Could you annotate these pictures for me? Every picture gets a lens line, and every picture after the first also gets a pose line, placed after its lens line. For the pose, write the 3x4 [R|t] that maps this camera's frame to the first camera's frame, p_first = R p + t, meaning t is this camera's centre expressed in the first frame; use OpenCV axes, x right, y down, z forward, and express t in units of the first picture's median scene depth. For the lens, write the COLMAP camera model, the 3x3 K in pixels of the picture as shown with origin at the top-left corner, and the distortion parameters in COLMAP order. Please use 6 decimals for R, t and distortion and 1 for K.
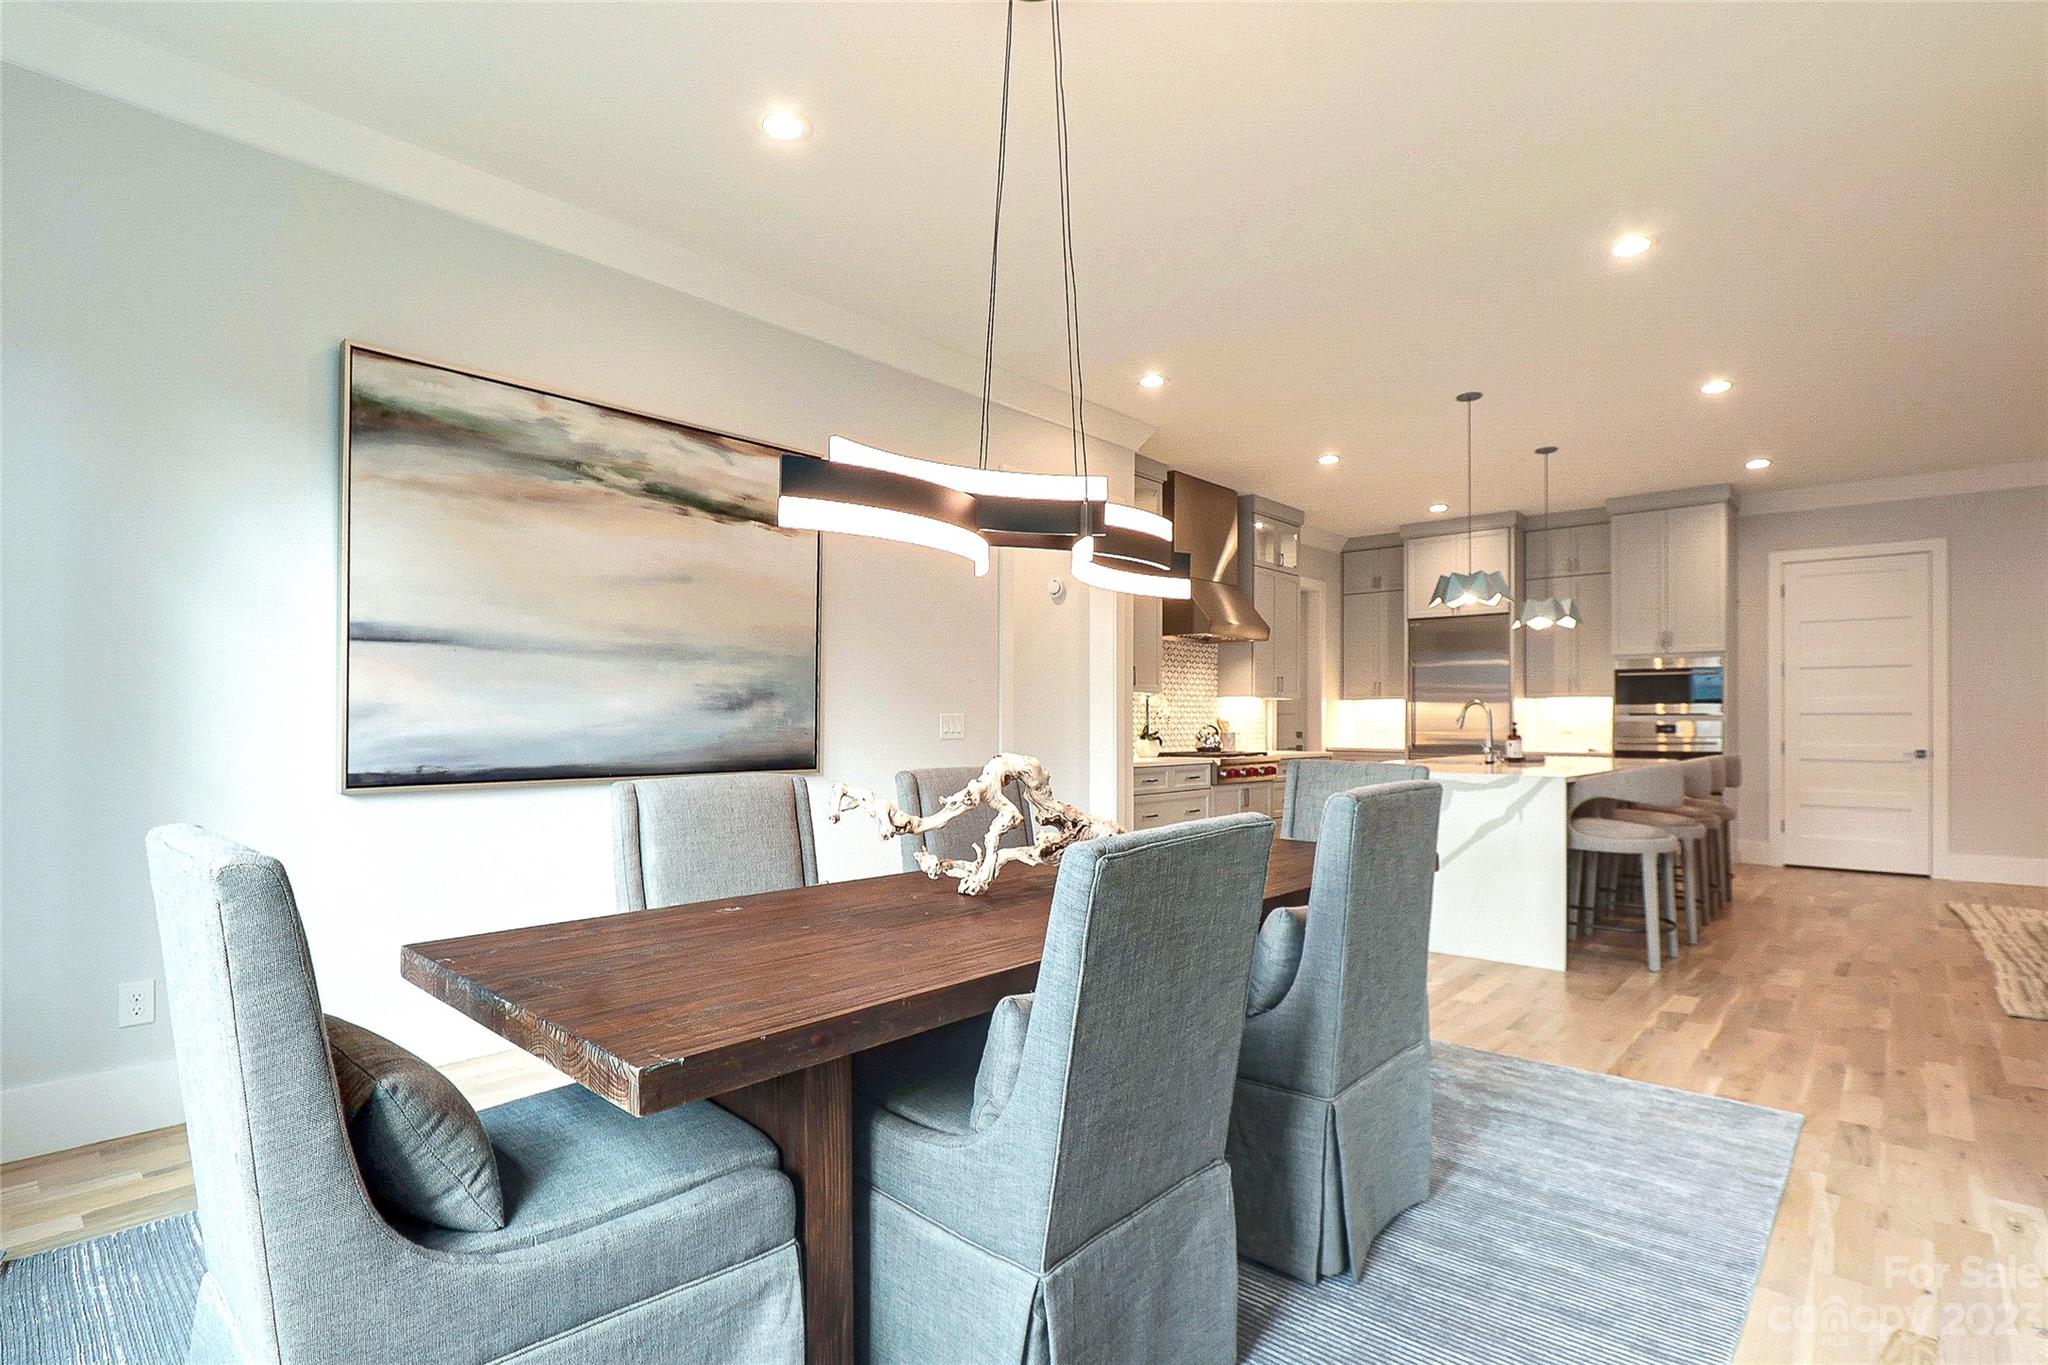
lens RADIAL K [[956.4, 0, 1035.2], [0, 956.4, 700.2], [0, 0, 1]] dist [-0.016612, 0.001276]
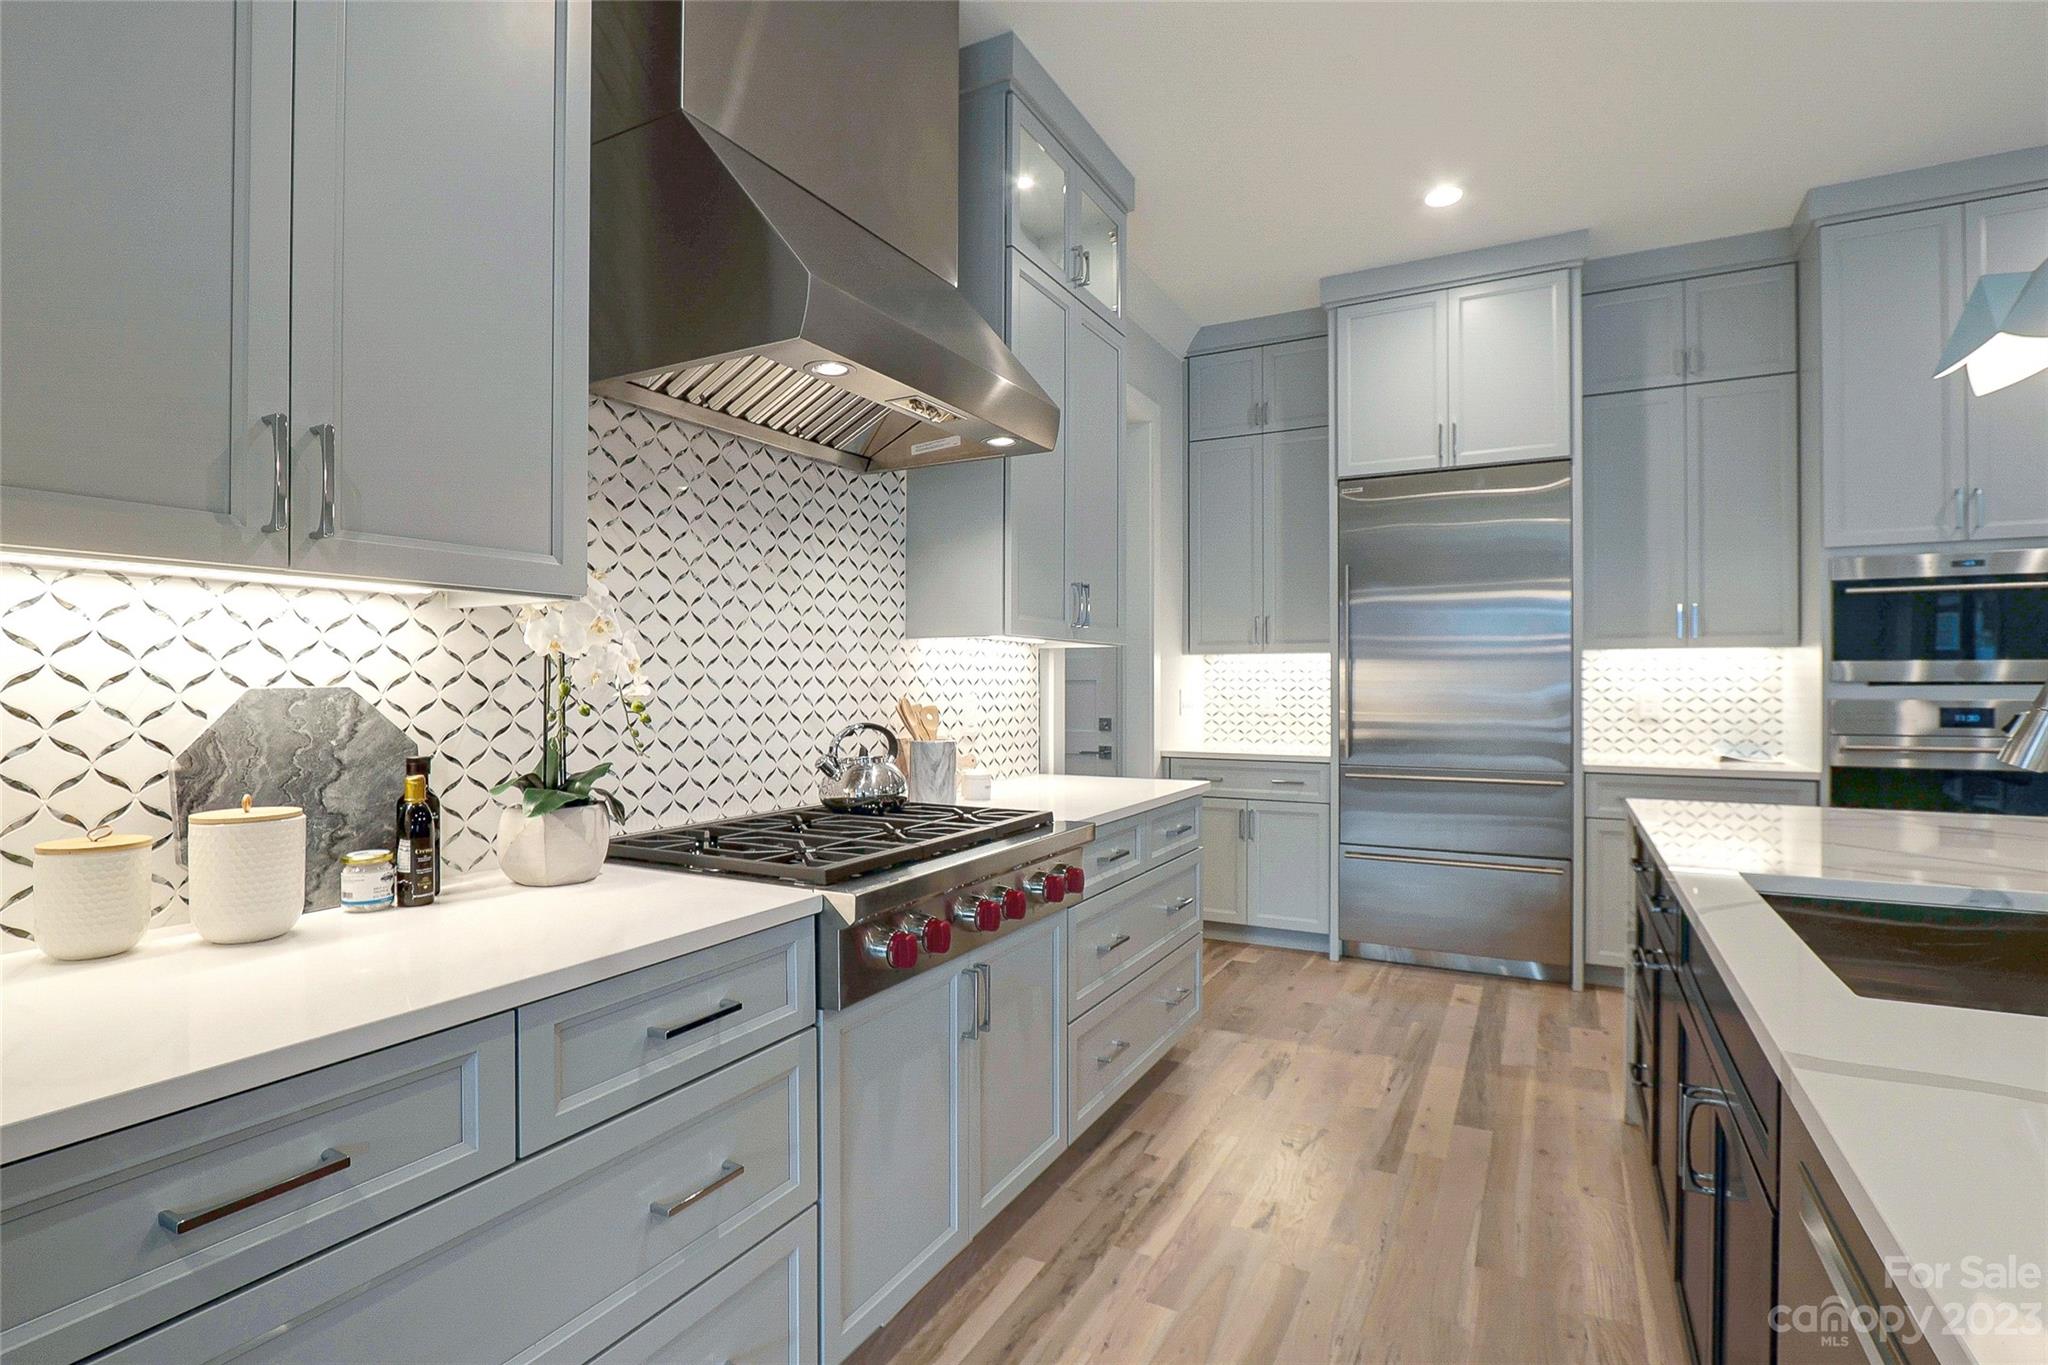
lens RADIAL K [[956.4, 0, 1039.4], [0, 956.4, 682.2], [0, 0, 1]] dist [-0.016612, 0.001276]
pose [[0.970087, -0.003559, 0.242730, 0.161840], [-0.000651, 0.999851, 0.017262, 0.007185], [-0.242755, -0.016904, 0.969940, 0.692467]]
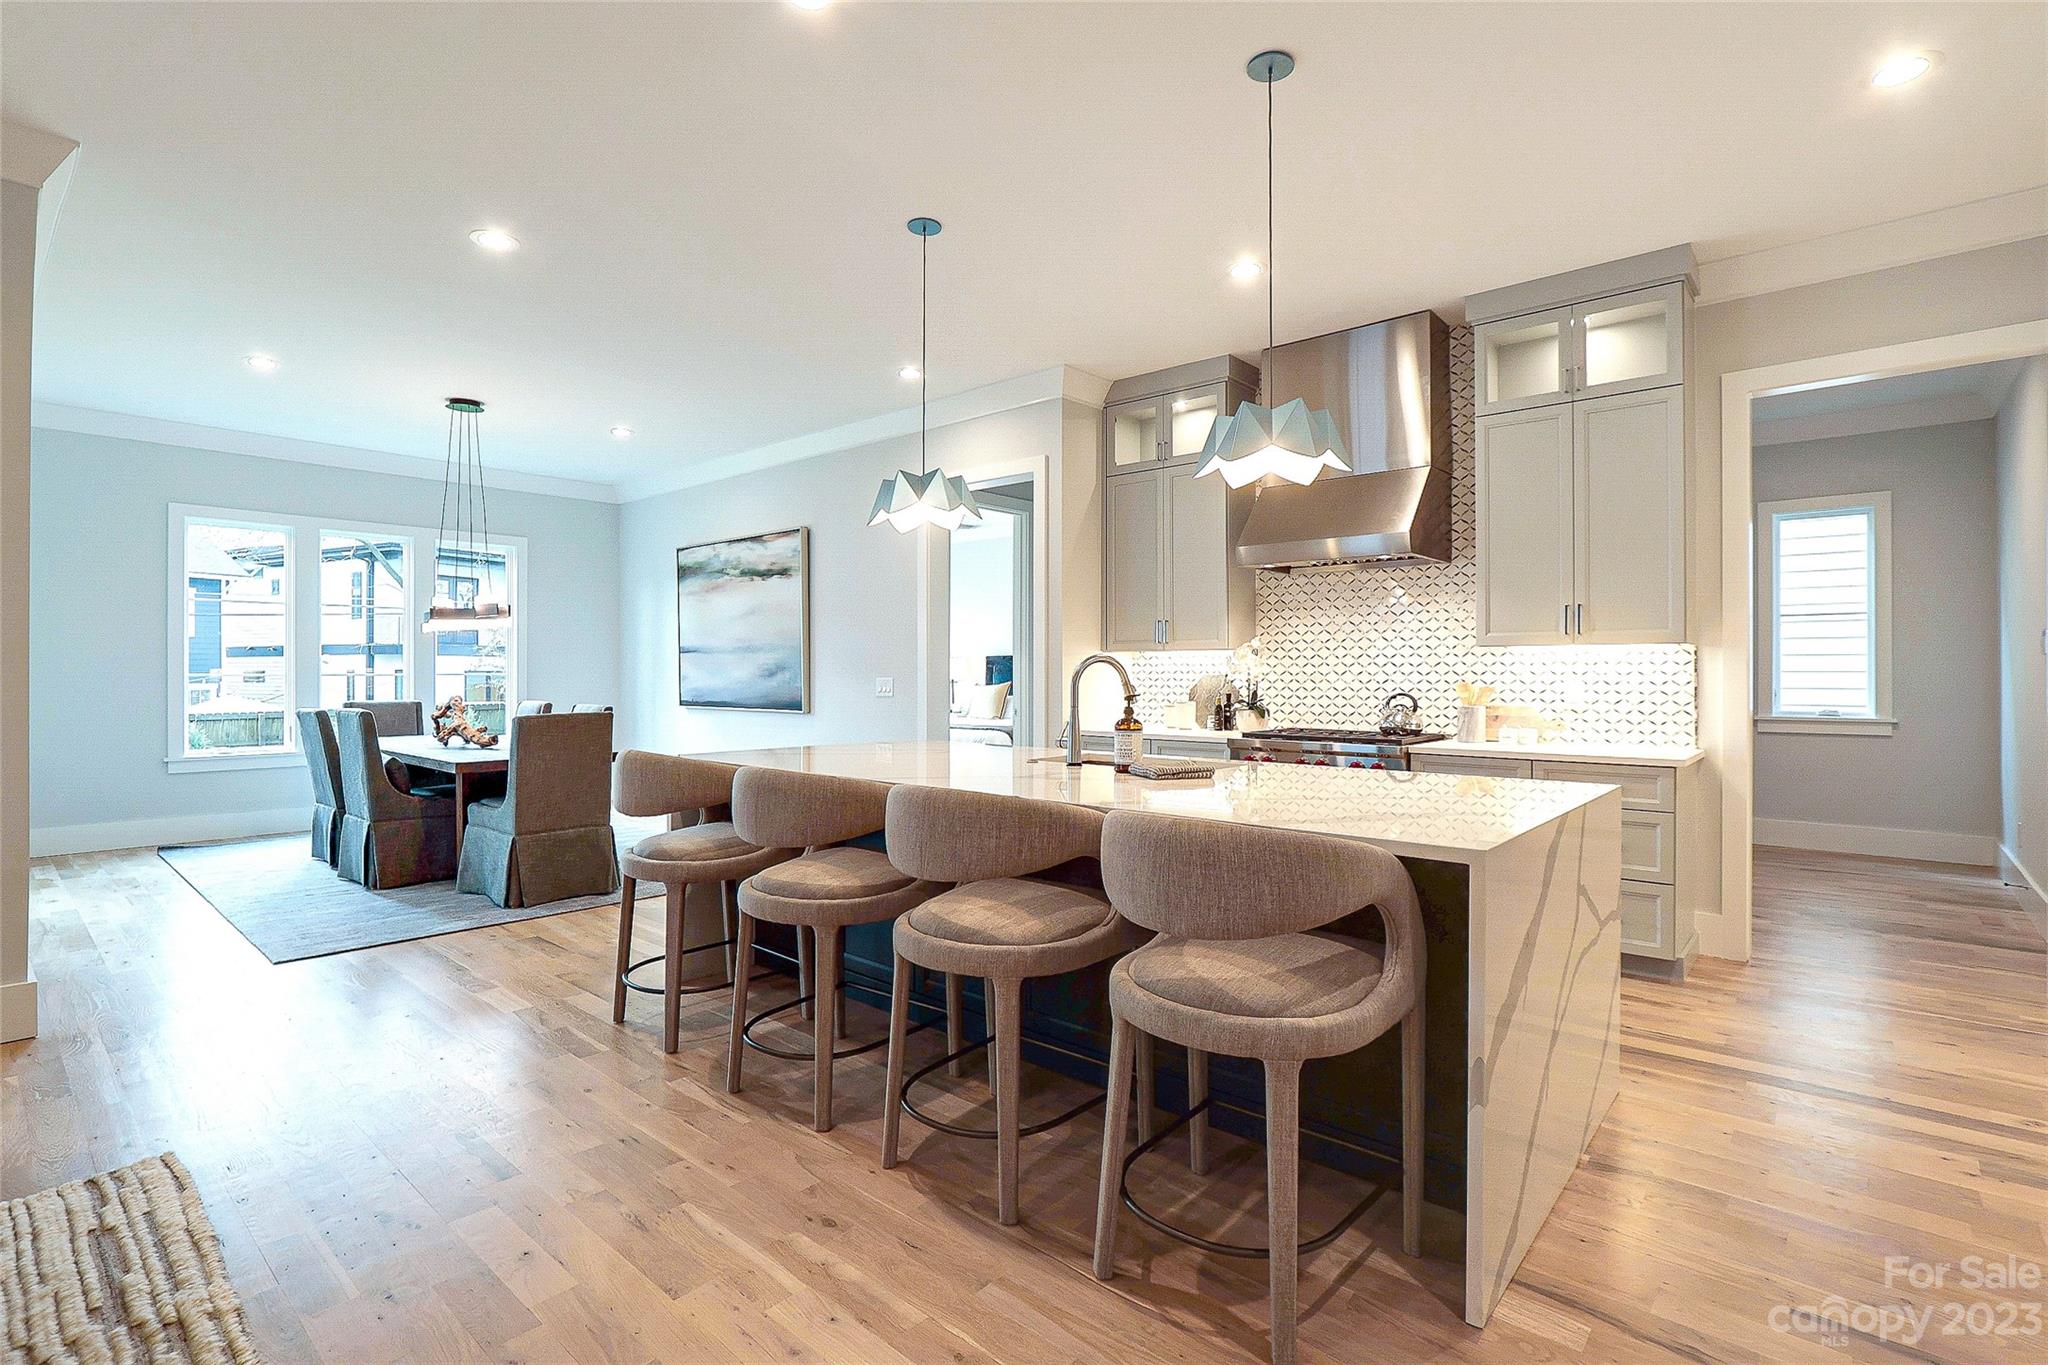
lens RADIAL K [[956.4, 0, 1017.6], [0, 956.4, 671.3], [0, 0, 1]] dist [-0.016612, 0.001276]
pose [[0.013628, -0.004825, -0.999895, 0.807689], [0.019467, 0.999800, -0.004559, 0.009067], [0.999718, -0.019402, 0.013719, 0.739087]]
